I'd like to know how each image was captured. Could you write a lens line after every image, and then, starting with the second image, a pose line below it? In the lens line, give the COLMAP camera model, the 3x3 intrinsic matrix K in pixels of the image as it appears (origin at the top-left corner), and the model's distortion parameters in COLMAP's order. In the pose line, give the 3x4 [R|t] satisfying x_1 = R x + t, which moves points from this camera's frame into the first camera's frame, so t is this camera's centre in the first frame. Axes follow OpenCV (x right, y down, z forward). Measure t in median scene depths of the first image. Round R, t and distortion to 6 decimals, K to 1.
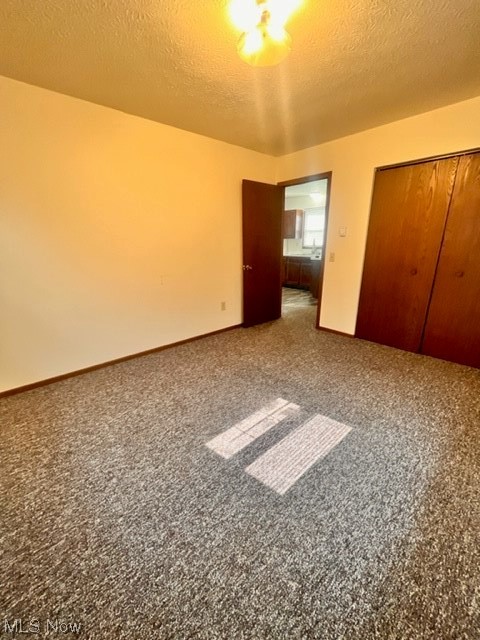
lens RADIAL K [[261.1, 0, 241.3], [0, 261.1, 320.9], [0, 0, 1]] dist [-0.005025, -0.000497]
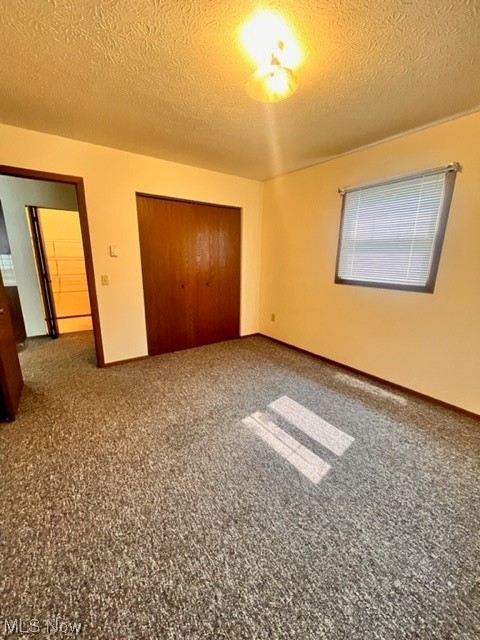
lens RADIAL K [[261.1, 0, 241.3], [0, 261.1, 319.4], [0, 0, 1]] dist [-0.005025, -0.000497]
pose [[0.113672, -0.220468, 0.968748, -0.756250], [0.276790, 0.943491, 0.182241, -0.258143], [-0.954183, 0.247424, 0.168272, 0.768099]]
